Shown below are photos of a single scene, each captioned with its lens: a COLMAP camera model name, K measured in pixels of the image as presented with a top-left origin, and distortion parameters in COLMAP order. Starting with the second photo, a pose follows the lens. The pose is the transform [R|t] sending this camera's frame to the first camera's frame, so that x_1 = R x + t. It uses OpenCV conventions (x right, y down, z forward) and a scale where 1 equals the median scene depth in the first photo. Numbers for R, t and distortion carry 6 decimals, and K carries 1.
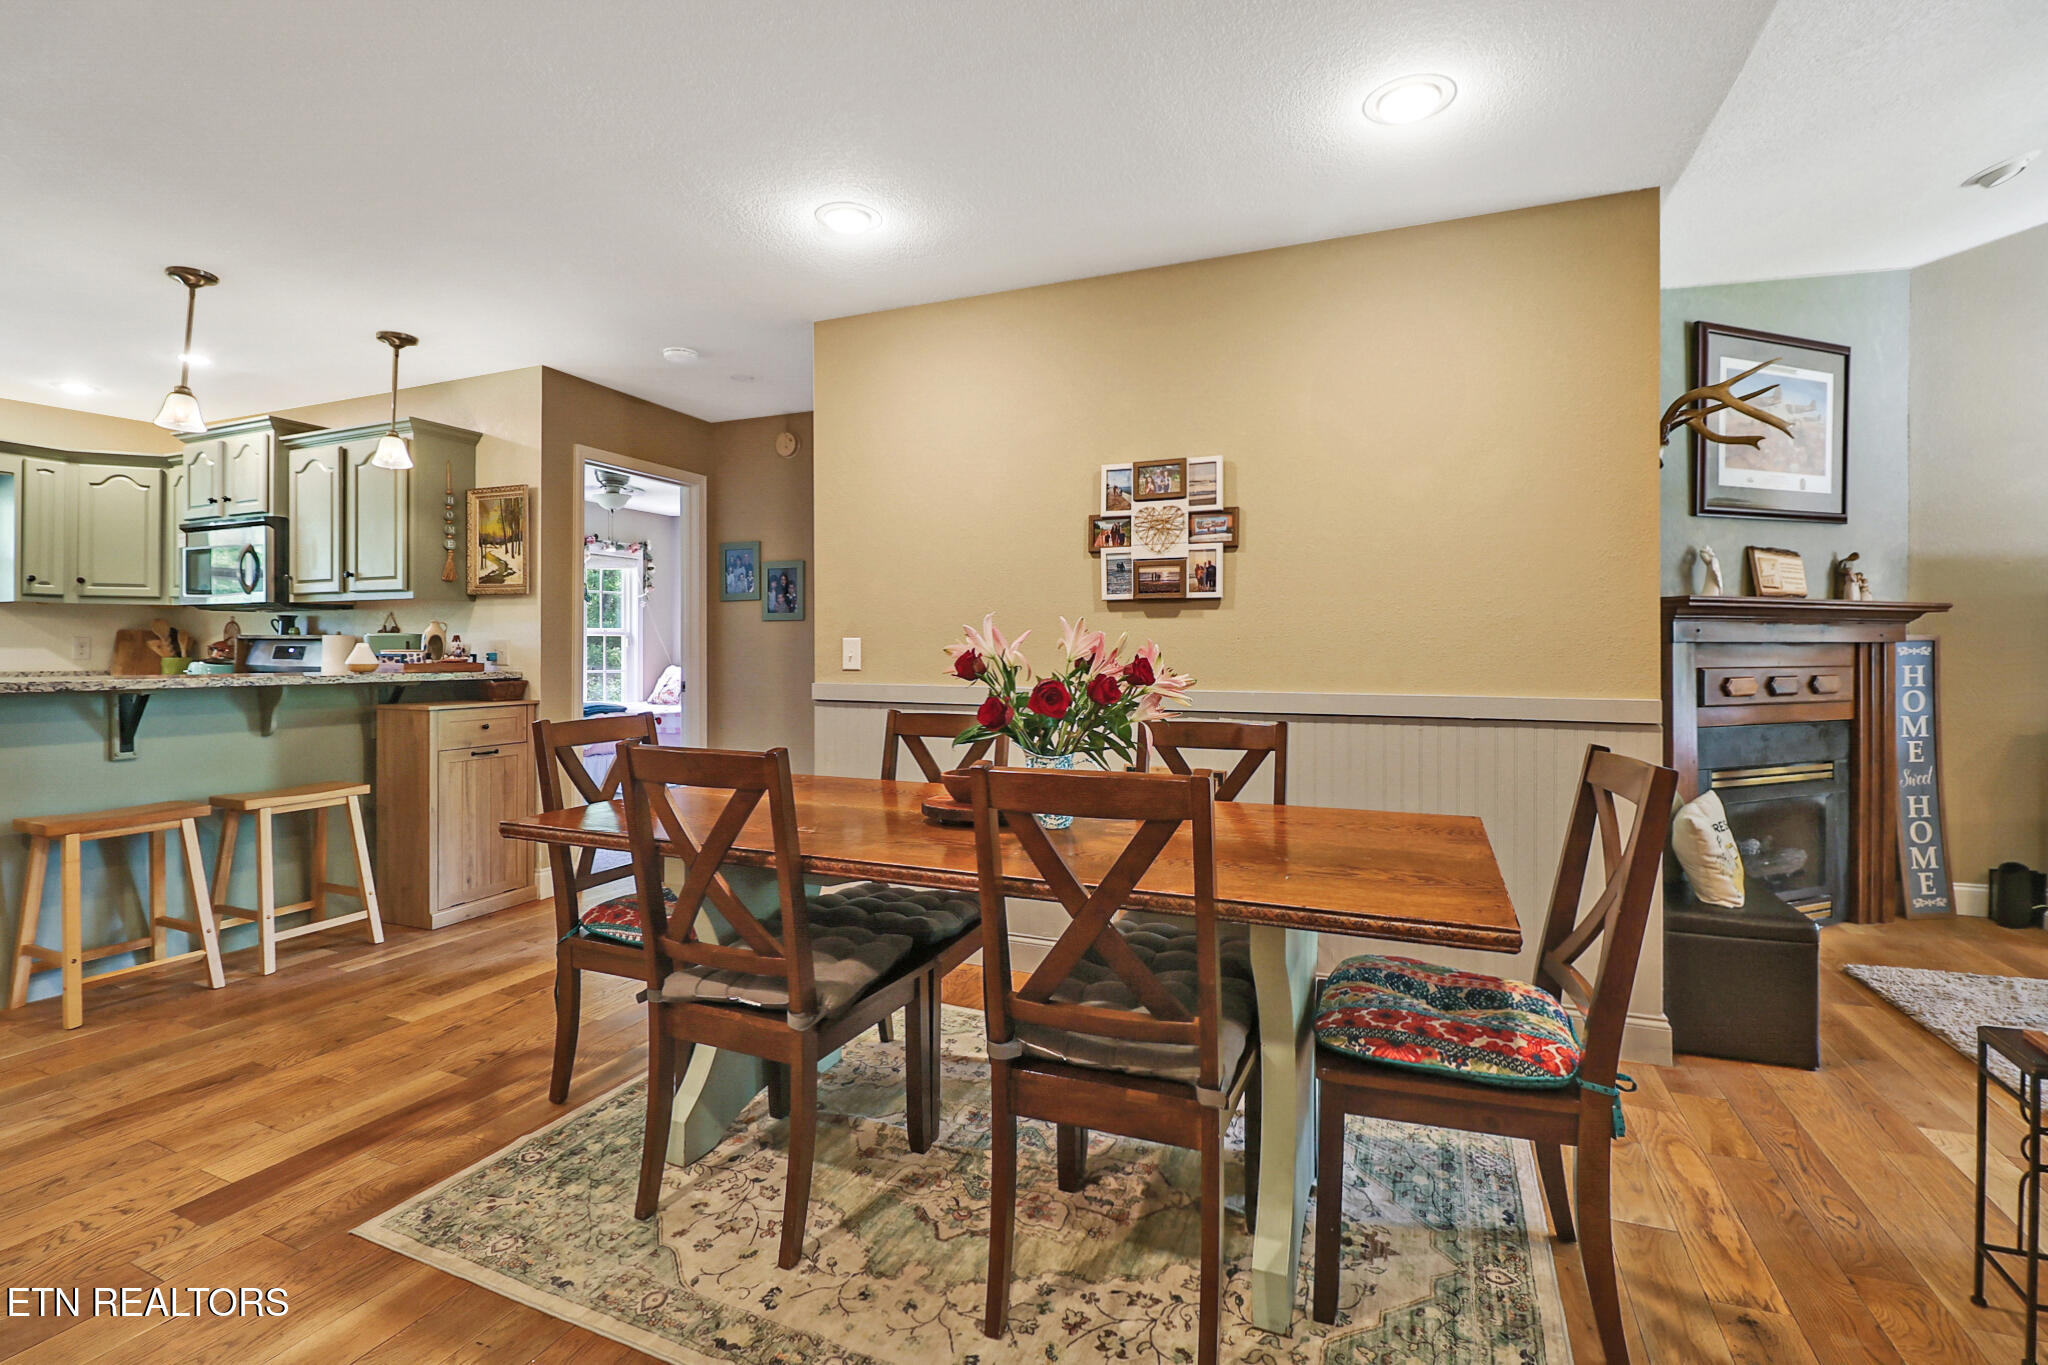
lens RADIAL K [[935.9, 0, 1013.9], [0, 935.9, 663.9], [0, 0, 1]] dist [-0.008016, -0.003490]
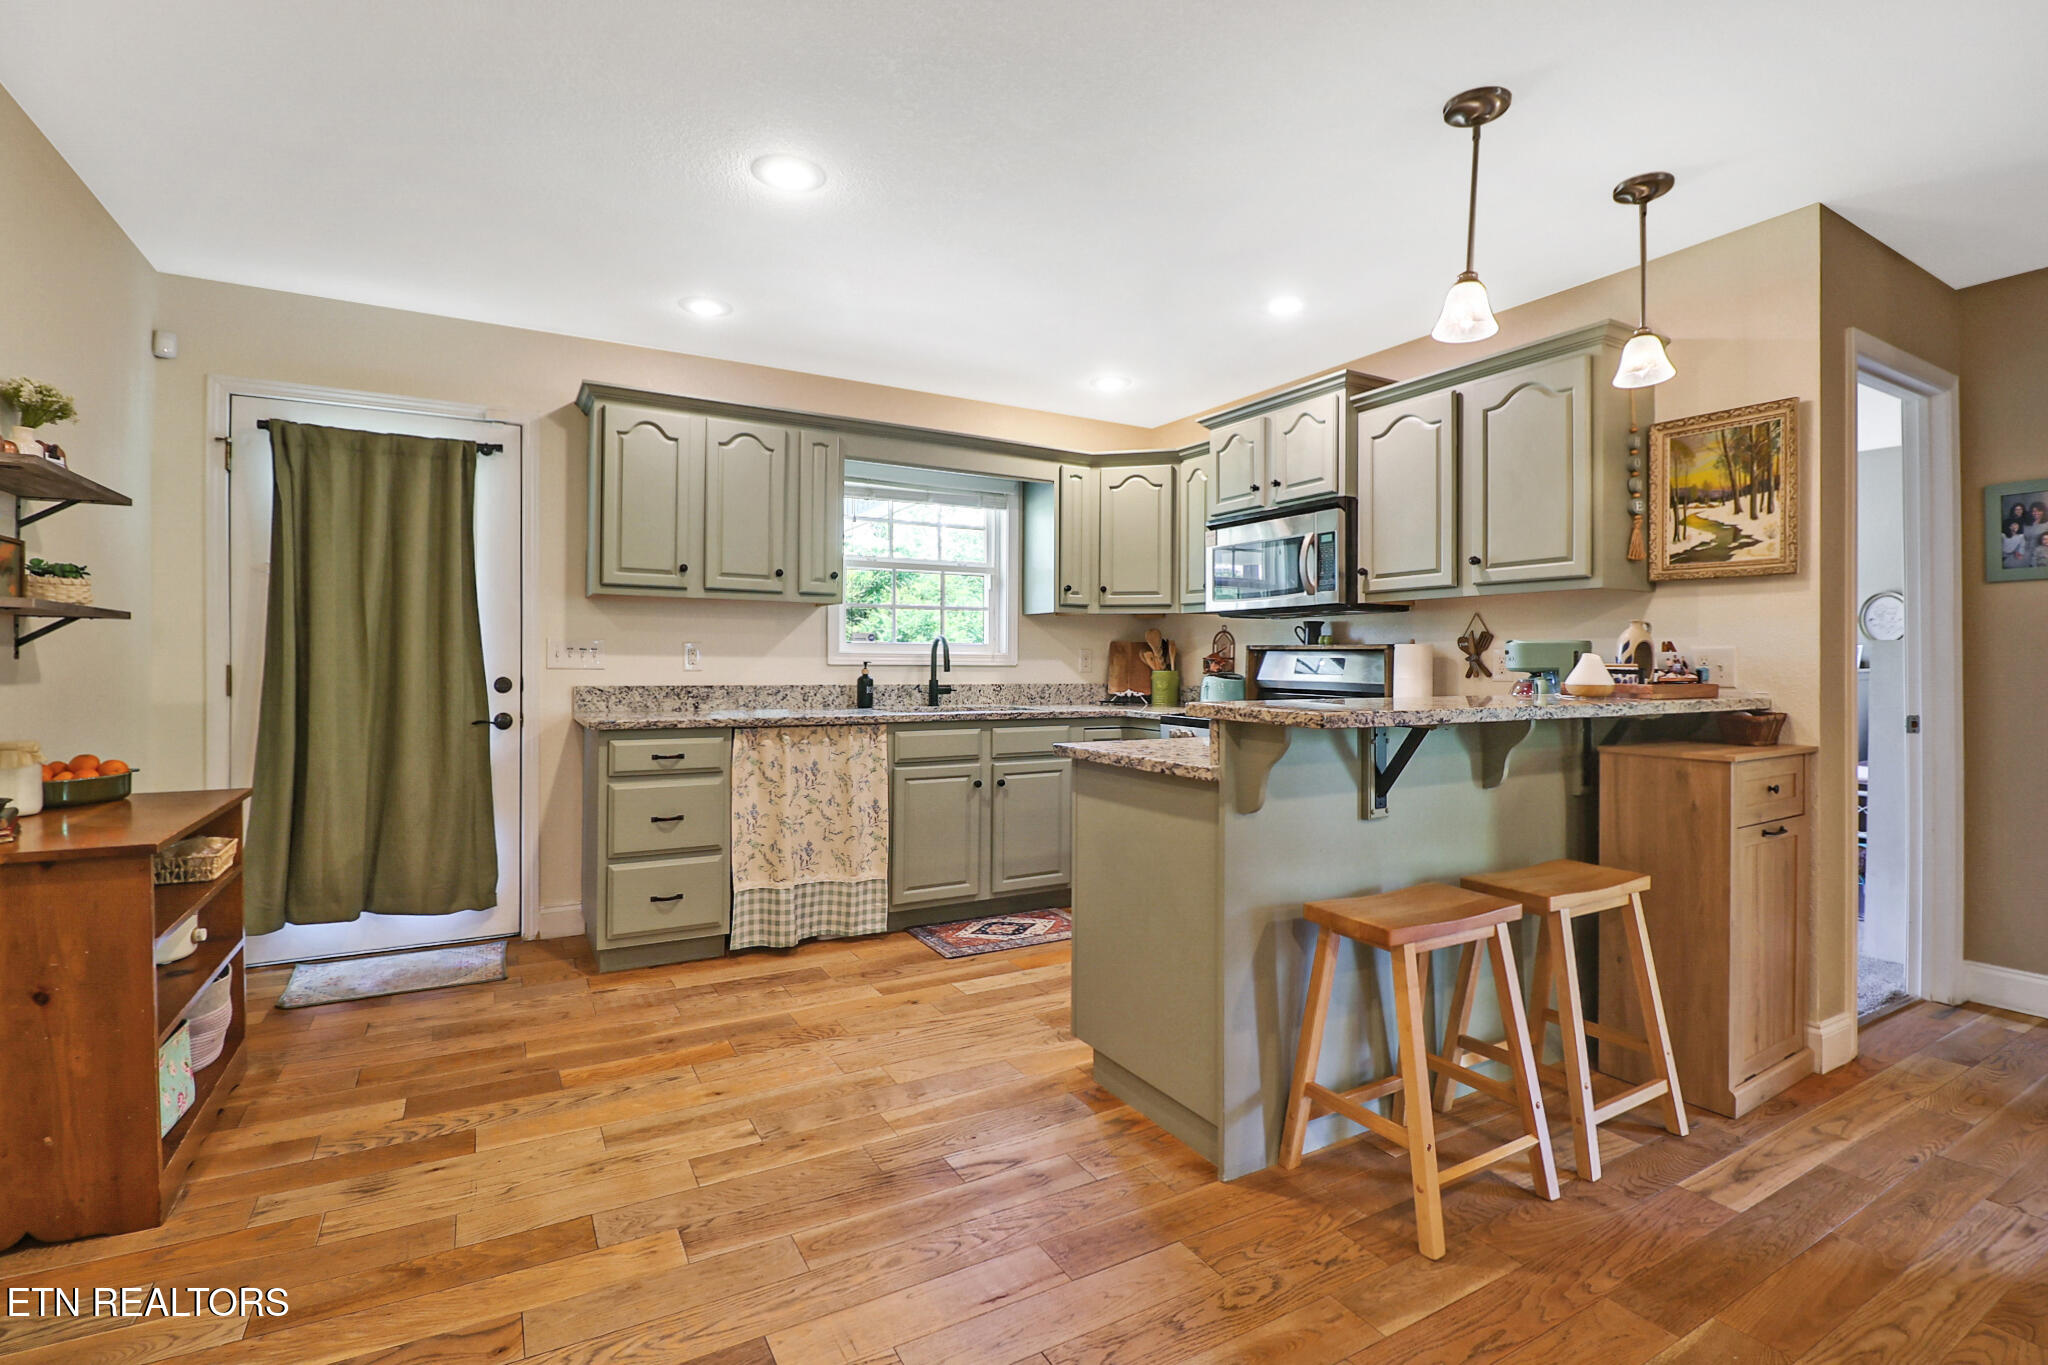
lens RADIAL K [[935.9, 0, 1019.2], [0, 935.9, 660.8], [0, 0, 1]] dist [-0.008016, -0.003490]
pose [[0.800205, 0.001219, -0.599725, -0.552925], [-0.012206, 0.999824, -0.014254, -0.002003], [0.599602, 0.018726, 0.800079, 0.195935]]
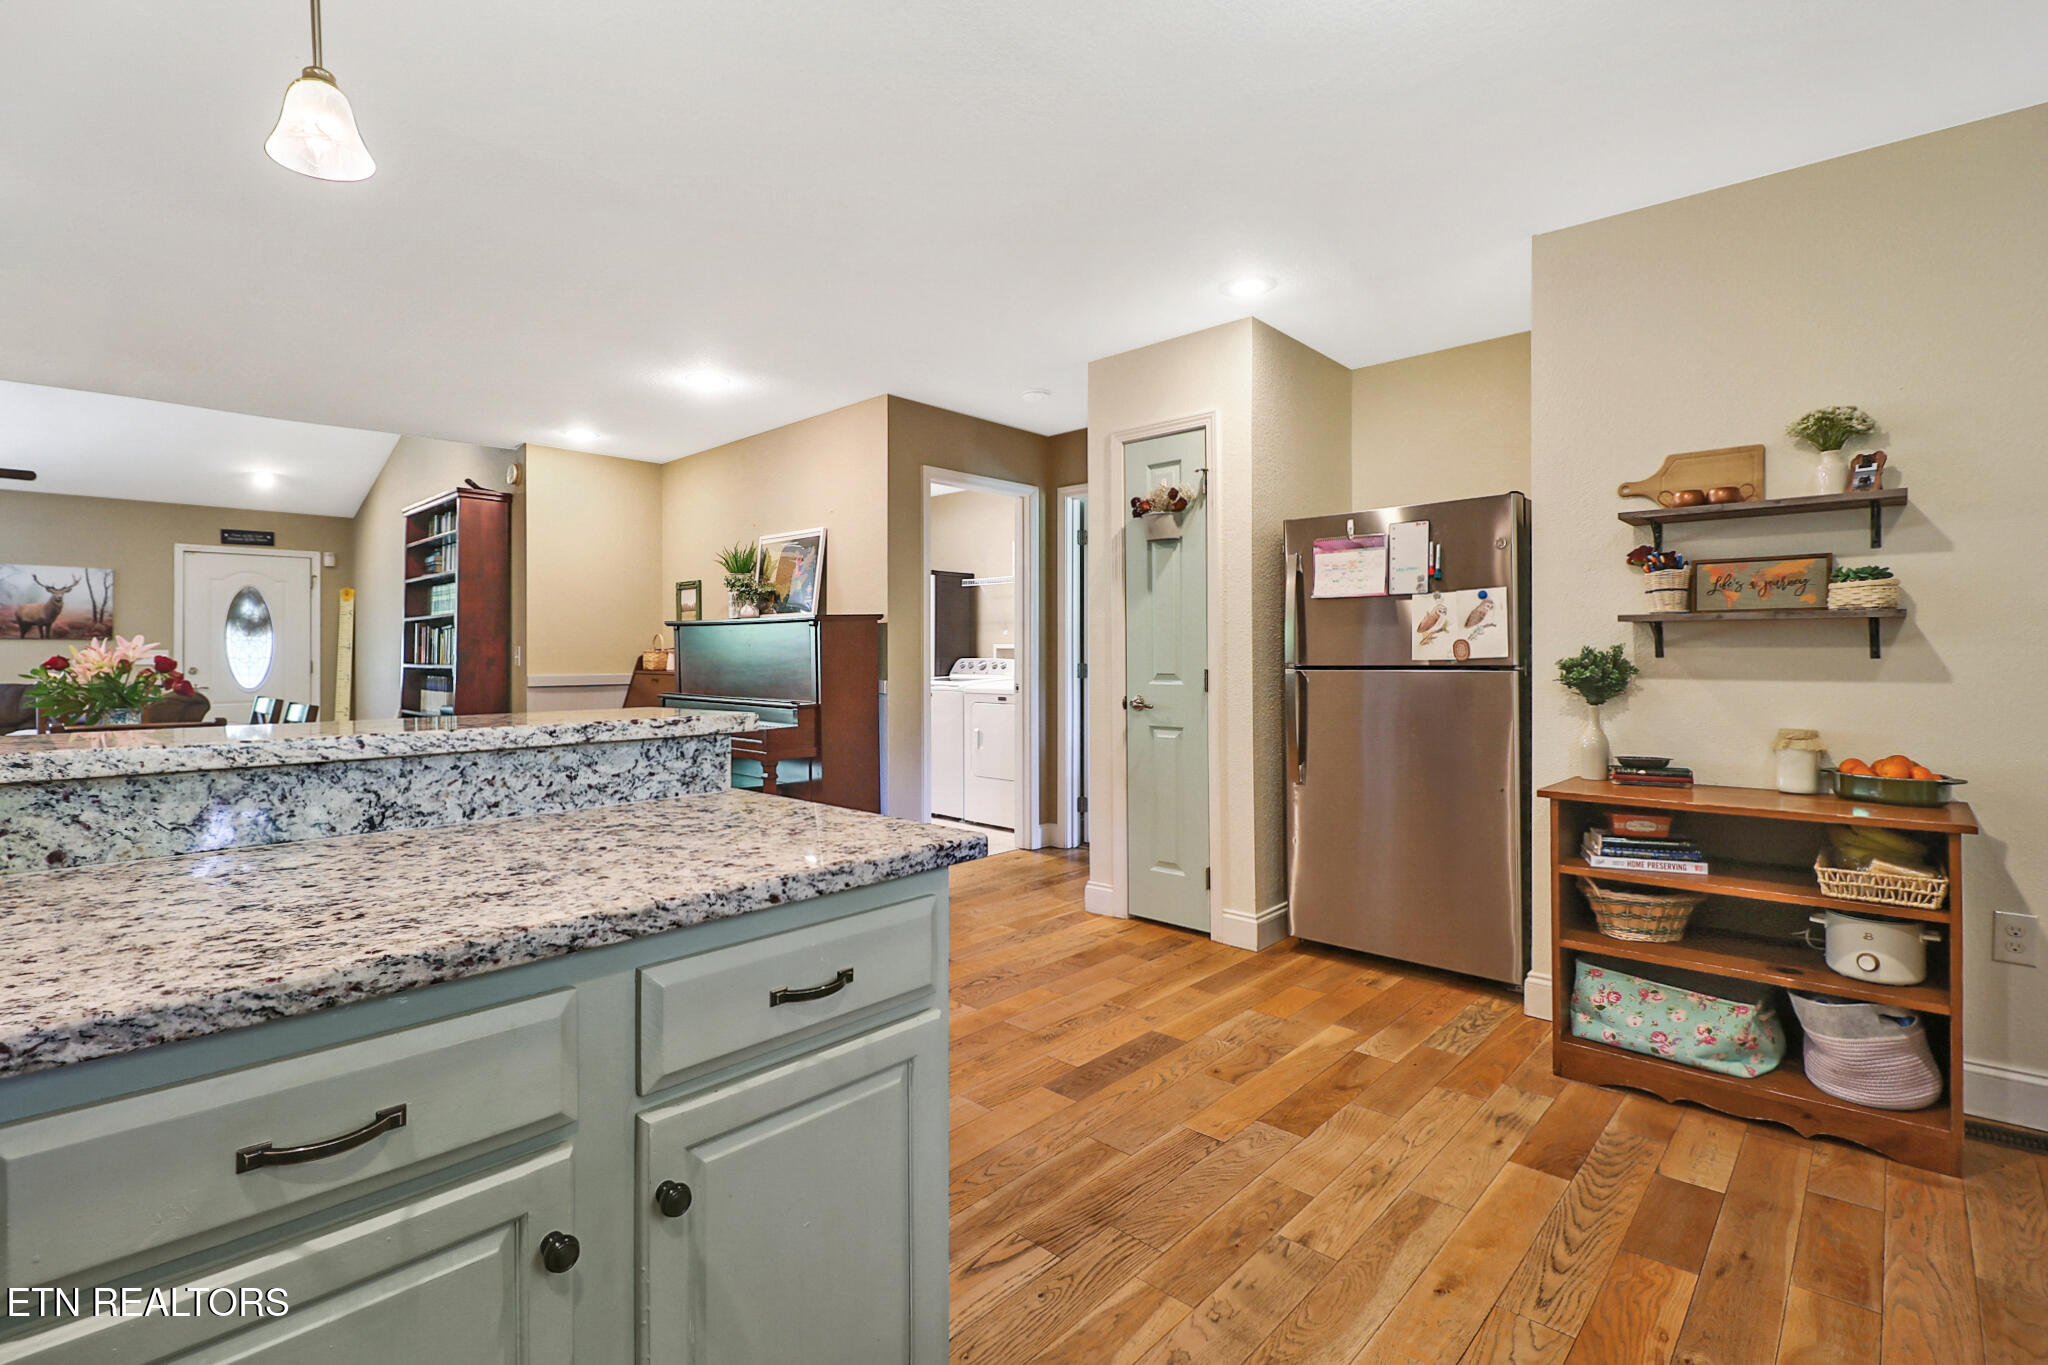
lens RADIAL K [[935.9, 0, 1026.5], [0, 935.9, 666.0], [0, 0, 1]] dist [-0.008016, -0.003490]
pose [[-0.944385, -0.005690, 0.328794, -0.999742], [0.004058, 0.999572, 0.028955, -0.017235], [-0.328818, 0.028679, -0.943958, 0.954166]]
